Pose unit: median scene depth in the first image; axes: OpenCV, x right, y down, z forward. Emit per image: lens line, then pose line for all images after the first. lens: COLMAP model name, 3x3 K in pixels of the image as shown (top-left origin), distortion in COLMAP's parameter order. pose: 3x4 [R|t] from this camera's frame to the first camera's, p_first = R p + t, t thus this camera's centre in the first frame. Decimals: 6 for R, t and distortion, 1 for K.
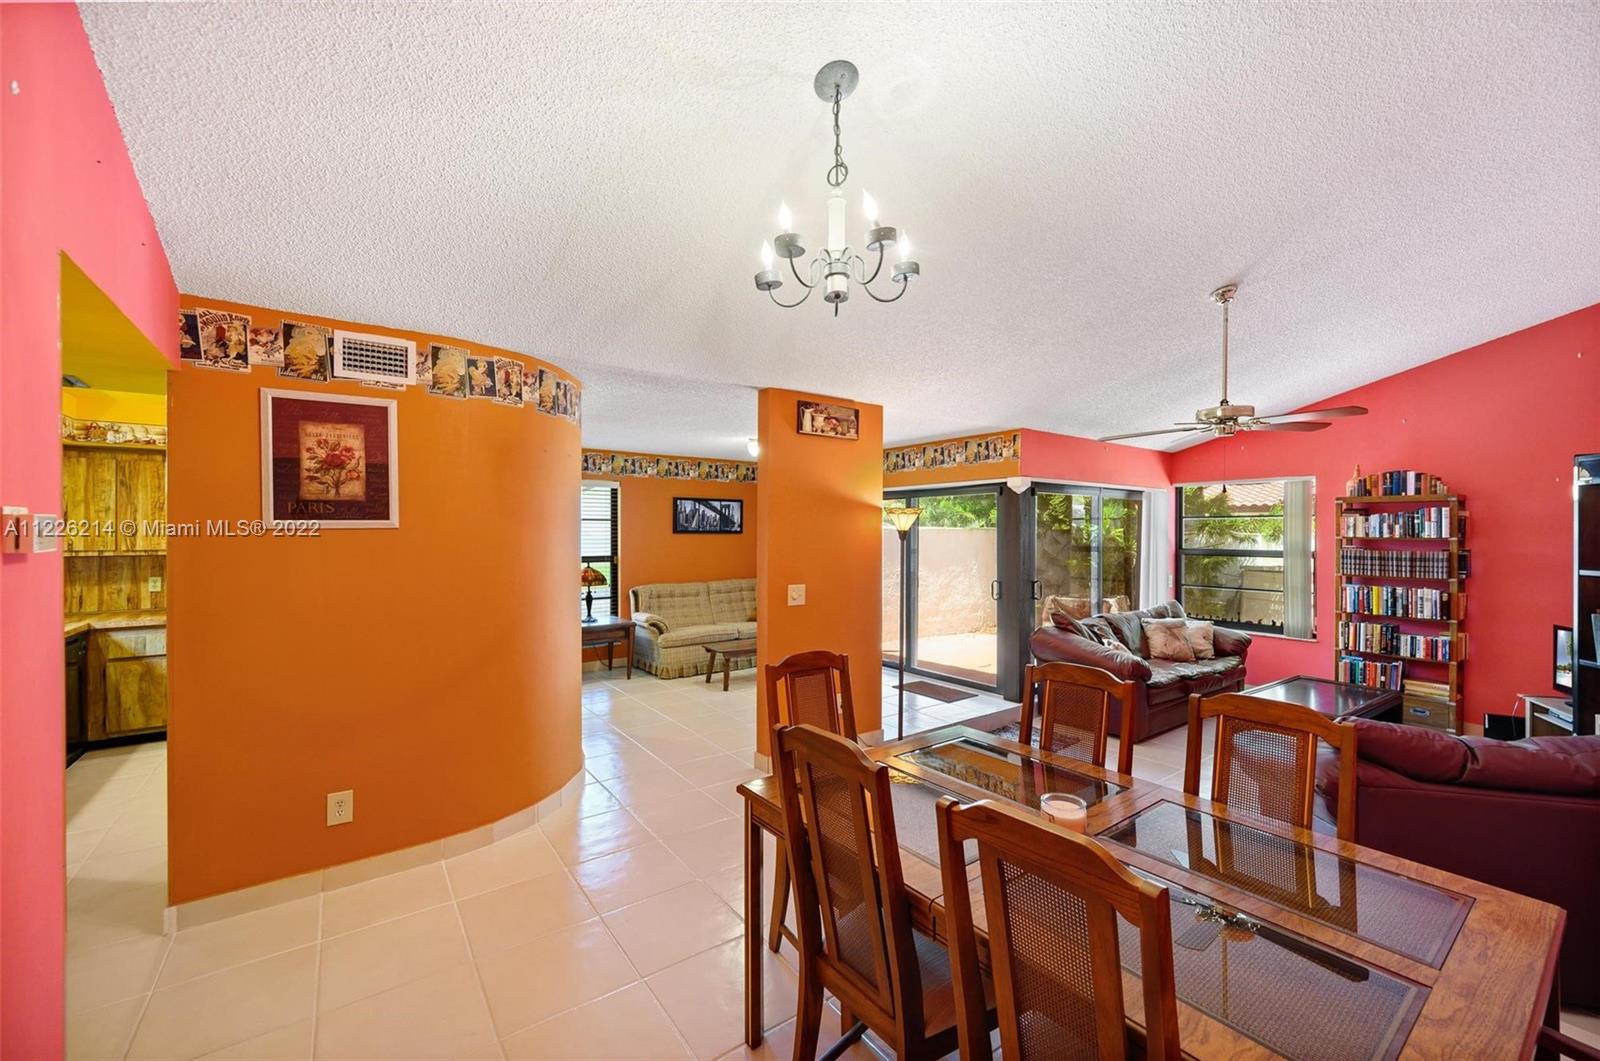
lens RADIAL K [[647.0, 0, 783.4], [0, 647.0, 535.0], [0, 0, 1]] dist [-0.009757, 0.002506]
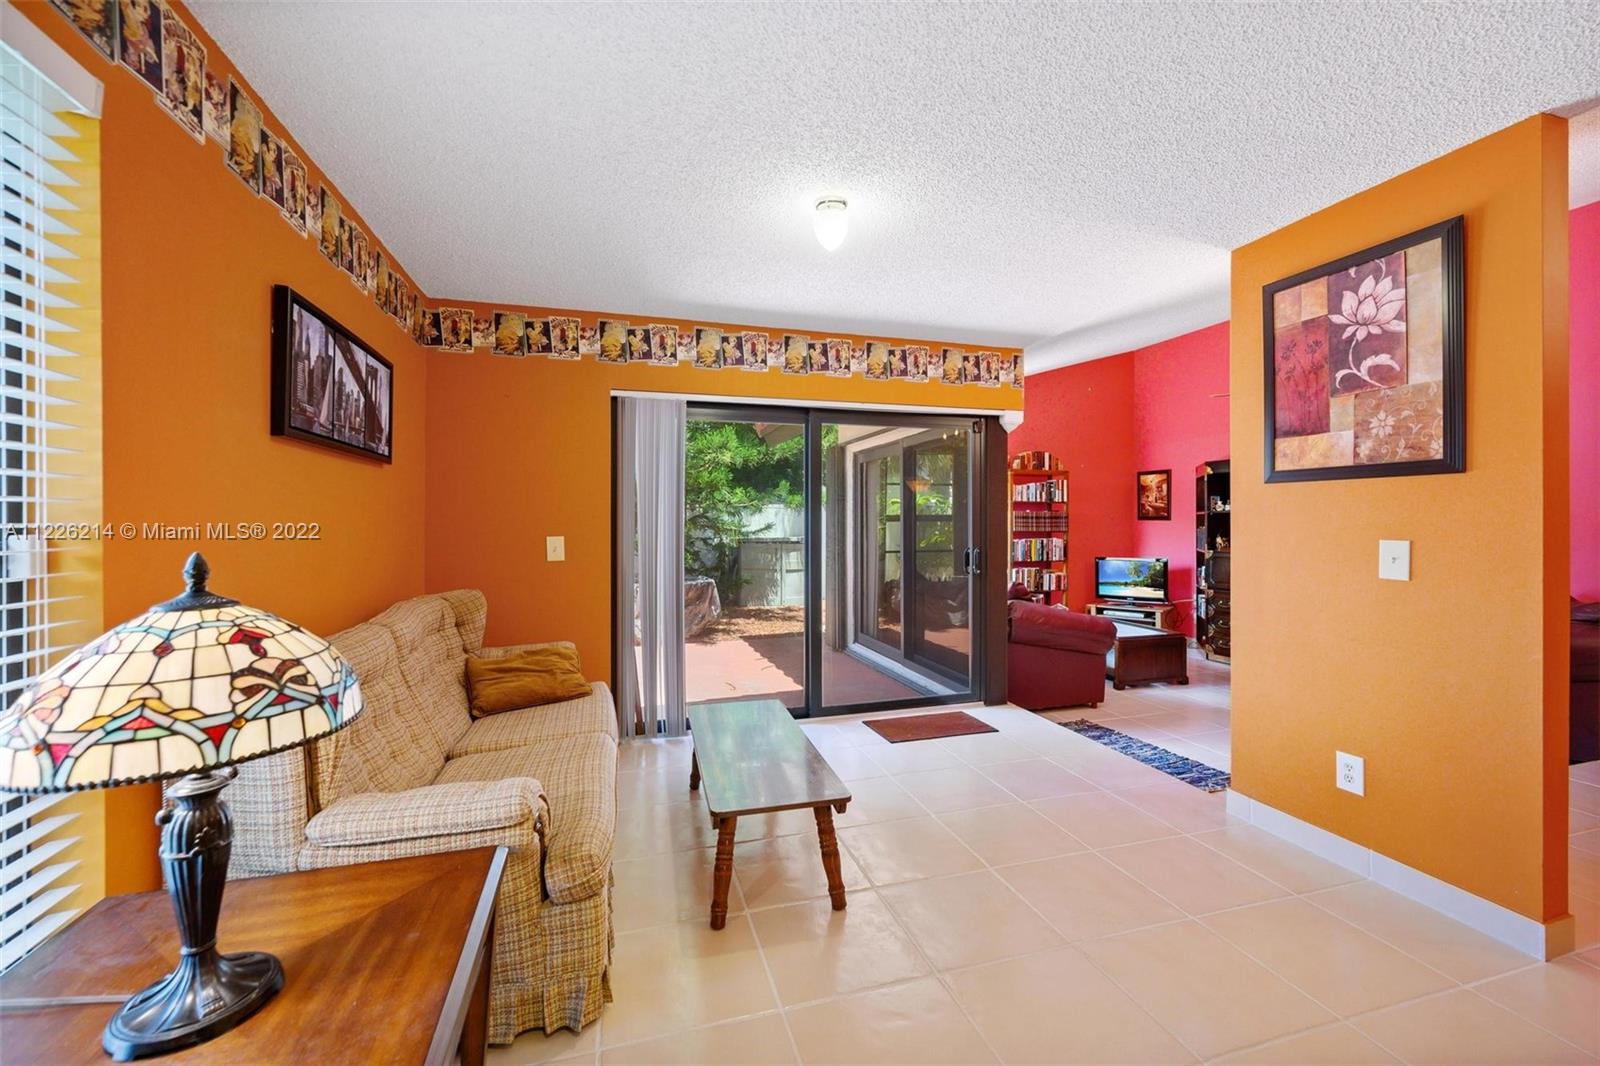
lens RADIAL K [[647.7, 0, 809.7], [0, 647.7, 521.8], [0, 0, 1]] dist [0.001171, 0.001629]
pose [[0.313630, -0.000855, 0.949545, -0.462426], [0.009538, 0.999952, -0.002251, 0.043790], [-0.949497, 0.009763, 0.313623, 1.015621]]
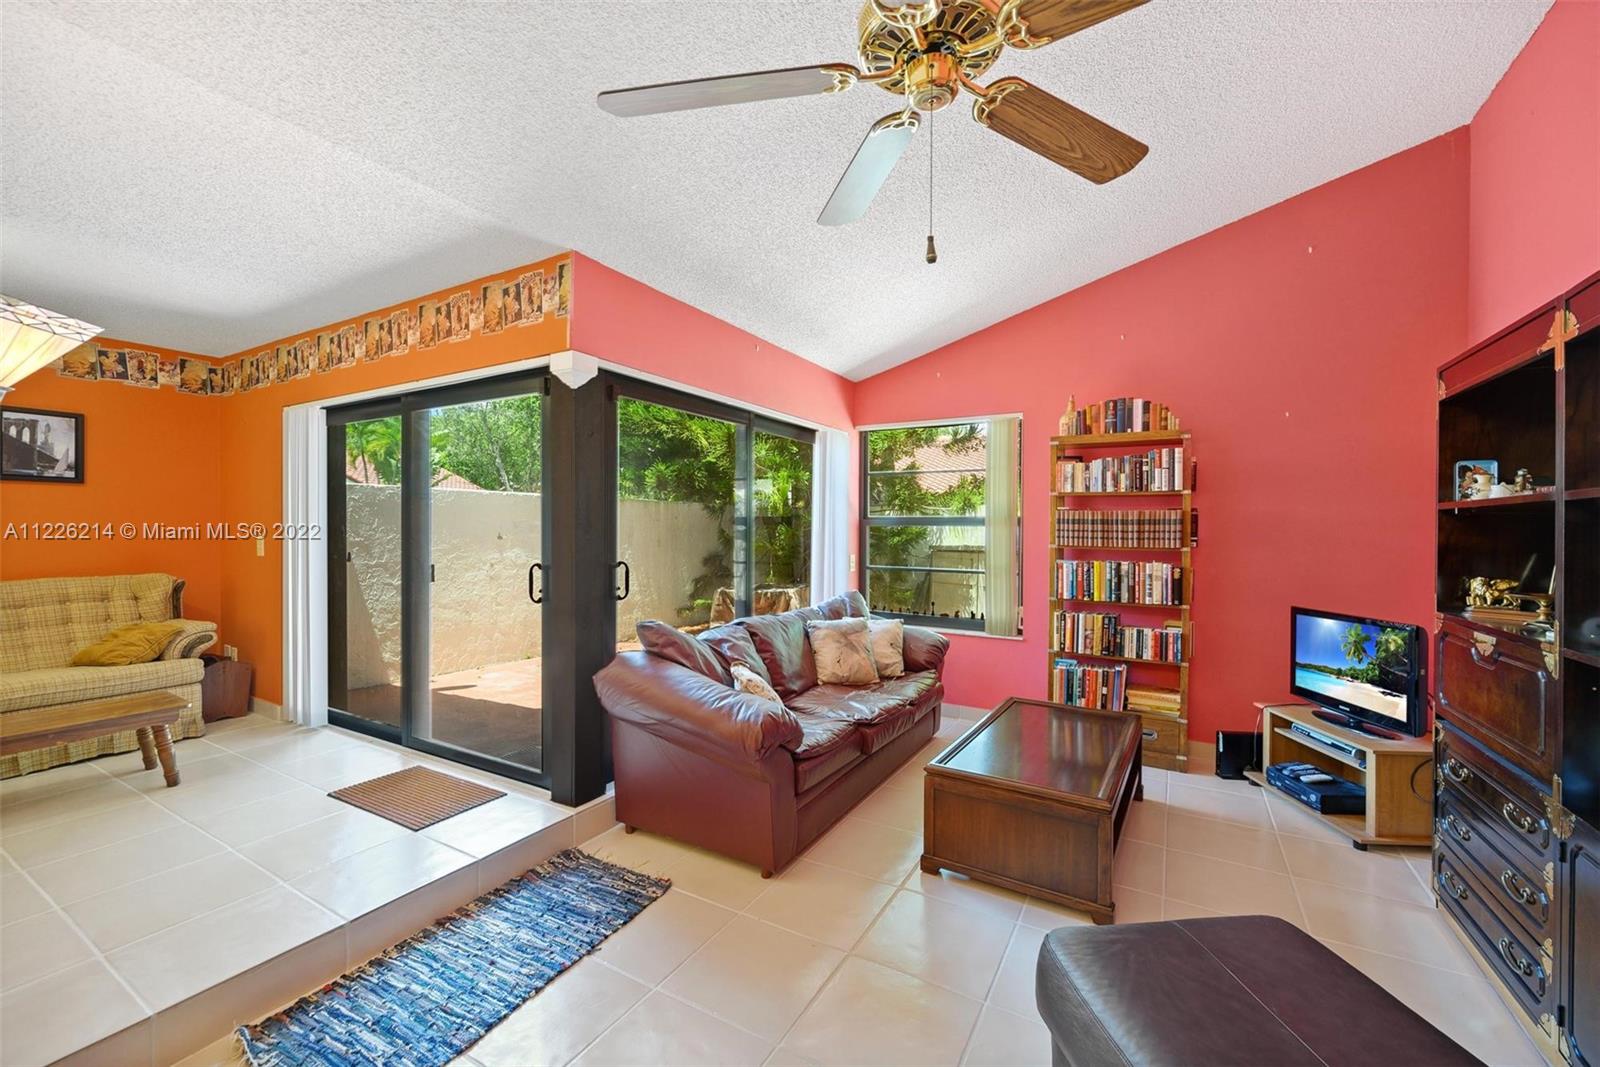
lens RADIAL K [[647.7, 0, 804.4], [0, 647.7, 535.0], [0, 0, 1]] dist [0.001171, 0.001629]
pose [[0.906521, -0.001319, 0.422160, 0.325347], [-0.002180, 0.999967, 0.007805, 0.046015], [-0.422156, -0.007996, 0.906488, 0.486807]]
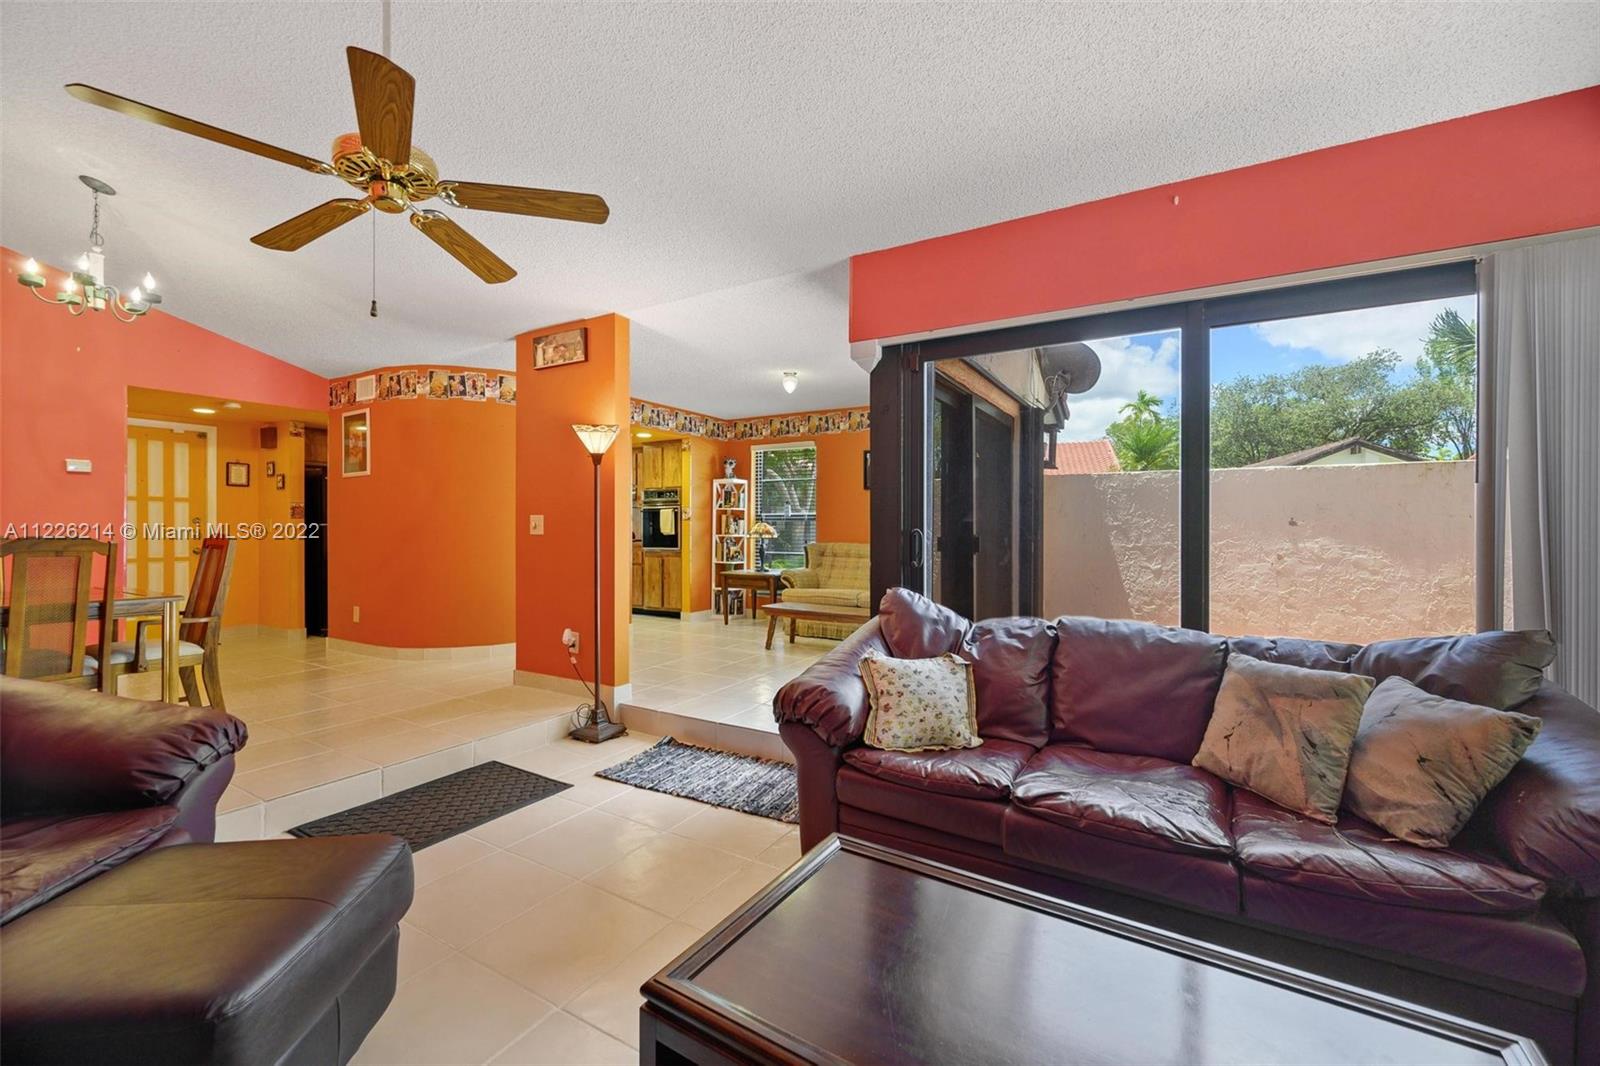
lens RADIAL K [[647.7, 0, 789.6], [0, 647.7, 523.2], [0, 0, 1]] dist [0.001171, 0.001629]
pose [[0.400949, -0.005318, -0.916085, 0.881528], [-0.007494, 0.999931, -0.009085, 0.074770], [0.916070, 0.010508, 0.400881, 0.735271]]
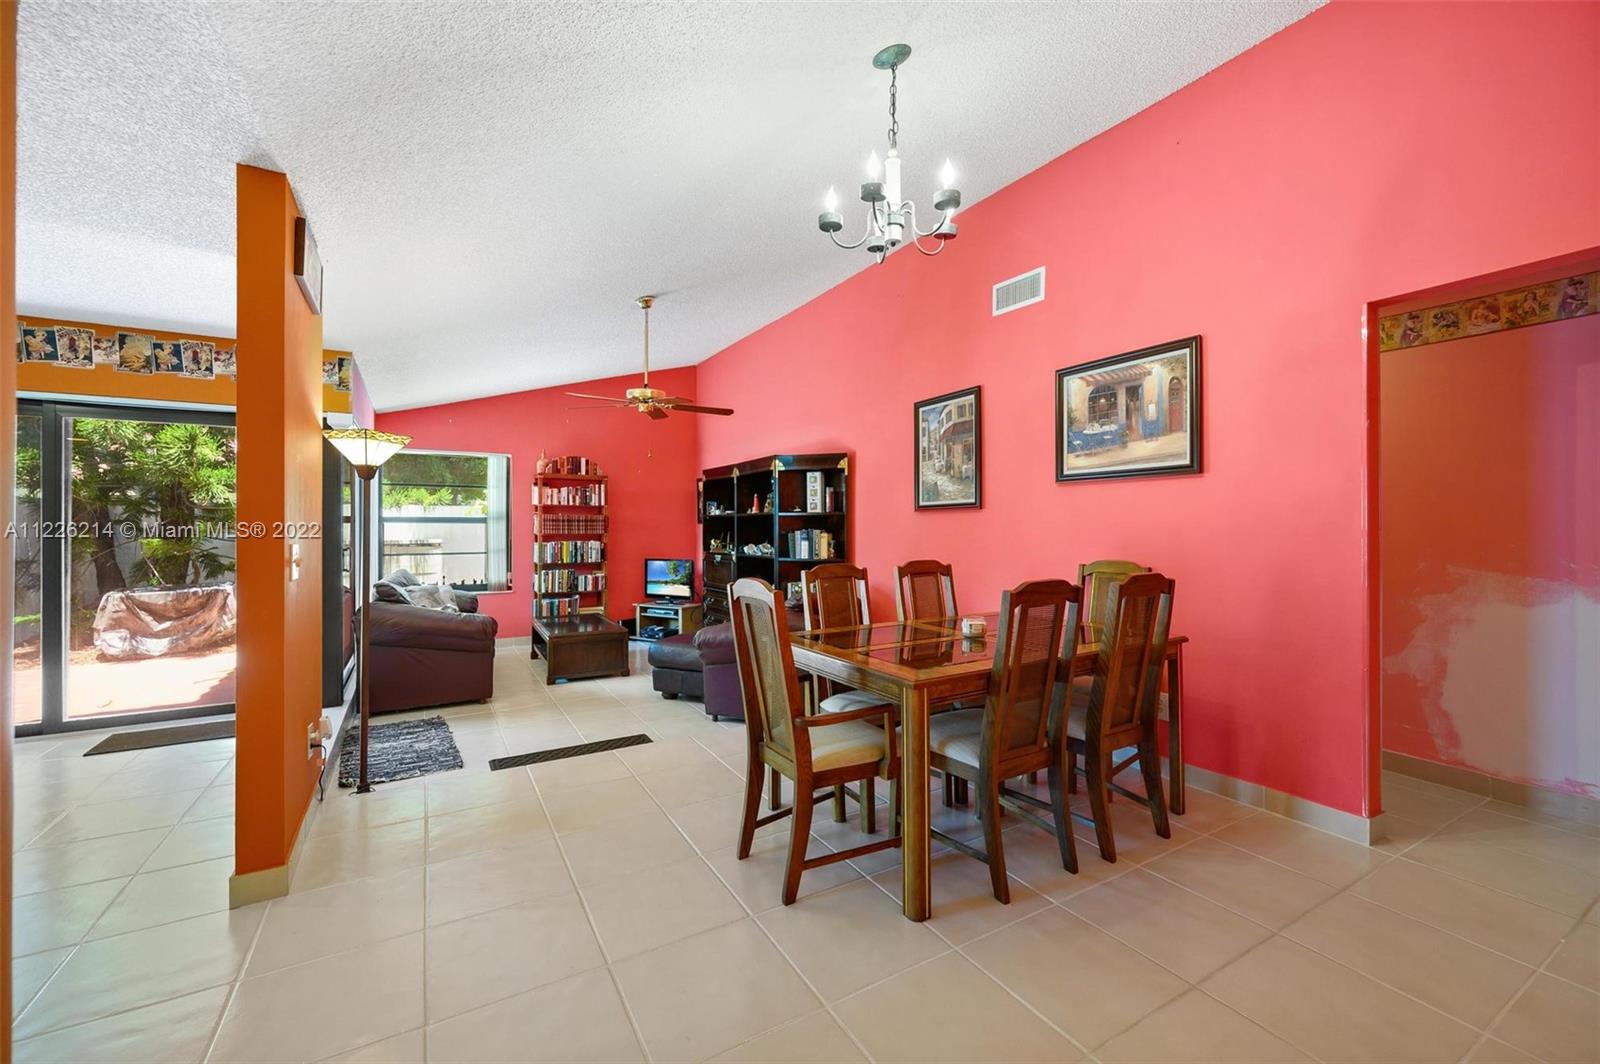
lens RADIAL K [[647.0, 0, 809.0], [0, 647.0, 528.3], [0, 0, 1]] dist [-0.009757, 0.002506]
pose [[0.071733, -0.004970, 0.997411, -0.378537], [0.005114, 0.999976, 0.004615, 0.048645], [-0.997411, 0.004769, 0.071757, 0.397709]]
